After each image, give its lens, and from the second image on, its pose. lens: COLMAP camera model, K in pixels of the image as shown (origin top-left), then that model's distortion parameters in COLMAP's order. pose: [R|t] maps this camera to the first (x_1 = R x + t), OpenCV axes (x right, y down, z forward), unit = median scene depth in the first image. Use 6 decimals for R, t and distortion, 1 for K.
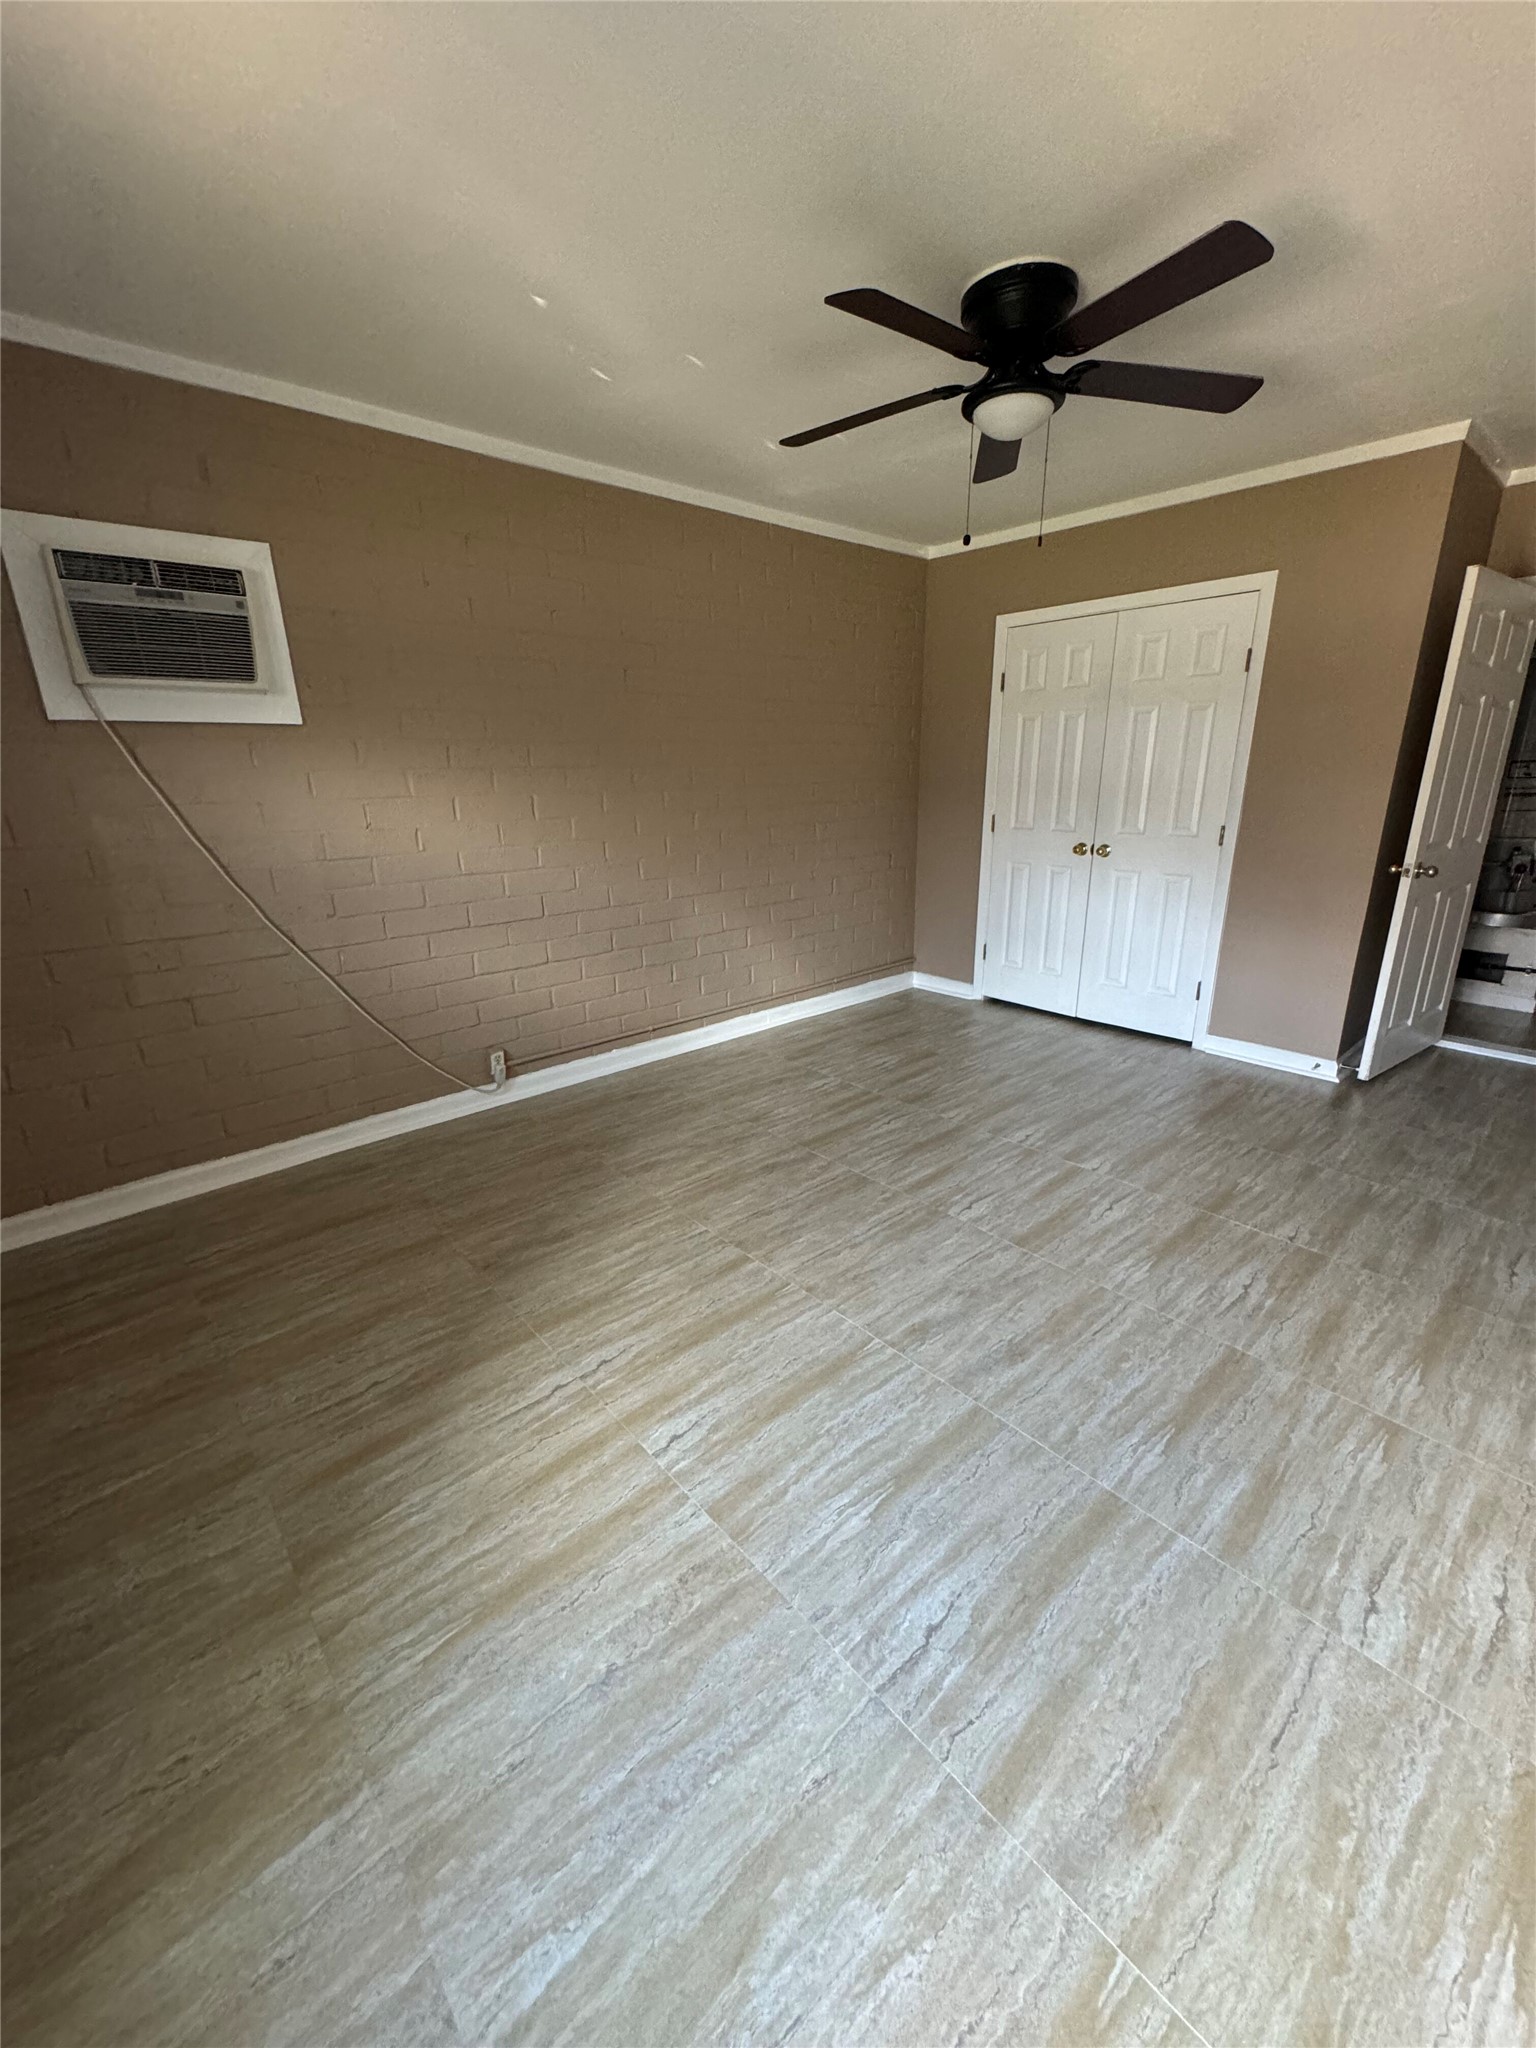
lens RADIAL K [[824.2, 0, 772.9], [0, 824.2, 1019.6], [0, 0, 1]] dist [-0.006663, 0.001208]
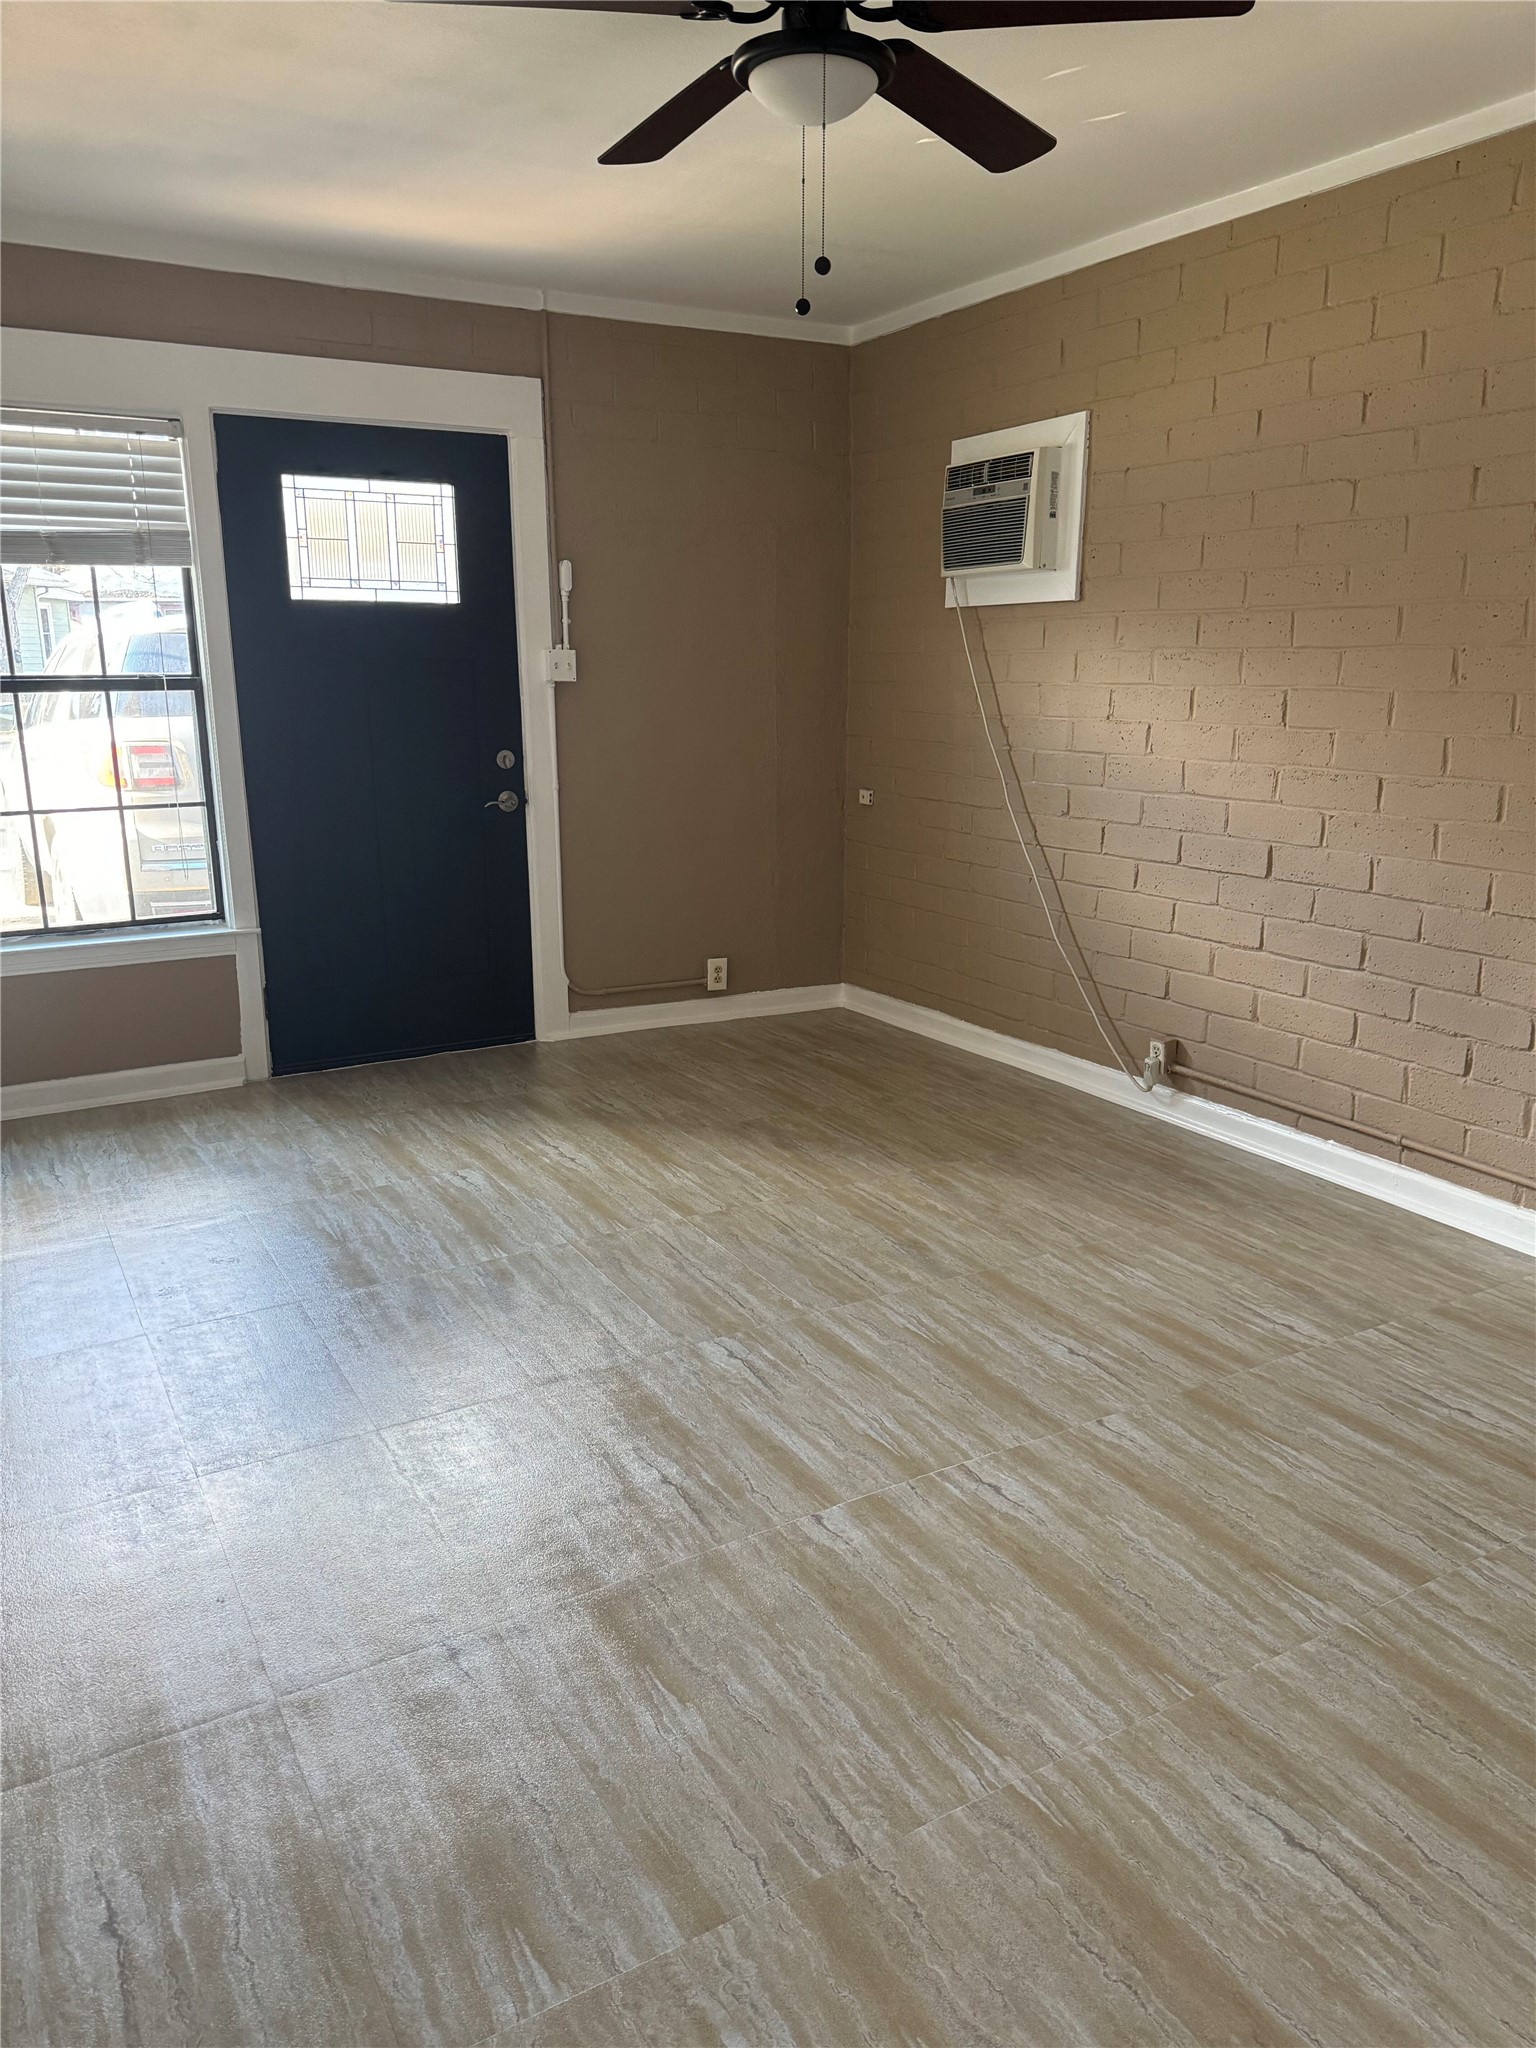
lens RADIAL K [[1436.0, 0, 768.8], [0, 1436.0, 1034.0], [0, 0, 1]] dist [0.031127, -0.027630]
pose [[-0.203839, 0.262375, -0.943191, 1.109756], [-0.289173, 0.904296, 0.314050, -0.317788], [0.935323, 0.336761, -0.108459, 0.984977]]
